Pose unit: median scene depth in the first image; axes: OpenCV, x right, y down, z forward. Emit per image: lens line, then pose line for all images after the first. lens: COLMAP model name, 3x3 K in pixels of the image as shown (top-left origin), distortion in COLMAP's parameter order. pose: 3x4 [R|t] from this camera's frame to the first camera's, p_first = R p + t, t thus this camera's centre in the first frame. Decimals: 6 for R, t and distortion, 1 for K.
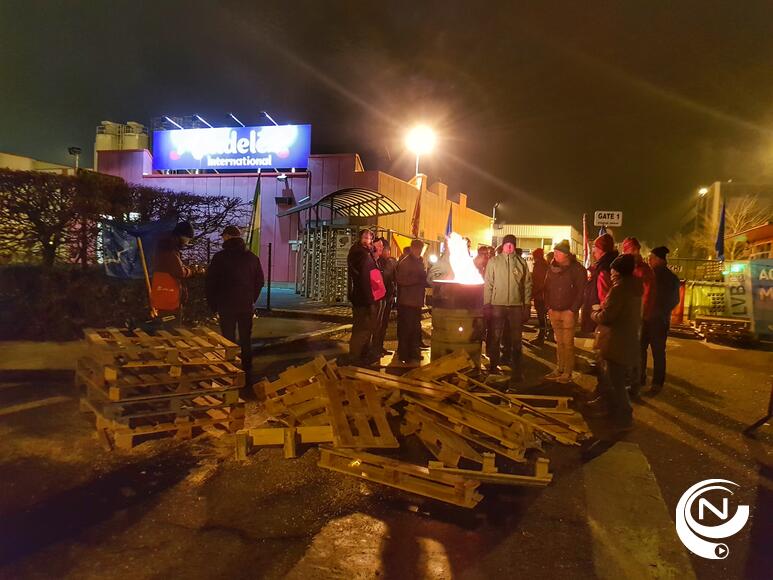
lens RADIAL K [[577.8, 0, 386.5], [0, 577.8, 290.0], [0, 0, 1]] dist [0.000309, -0.000472]
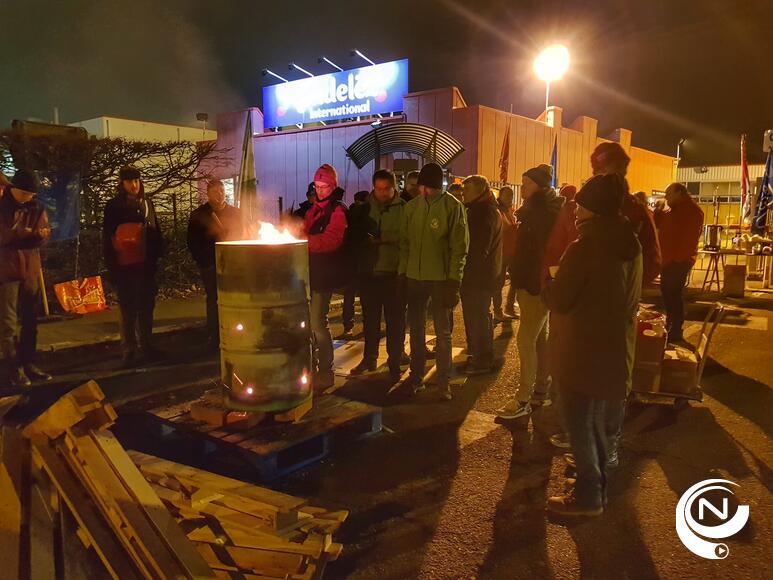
lens RADIAL K [[593.0, 0, 386.5], [0, 593.0, 290.0], [0, 0, 1]] dist [-0.010192, -0.001925]
pose [[0.949210, 0.002748, -0.314631, 0.111212], [0.018729, 0.997695, 0.065217, -0.000986], [0.314085, -0.067797, 0.946971, 0.125253]]
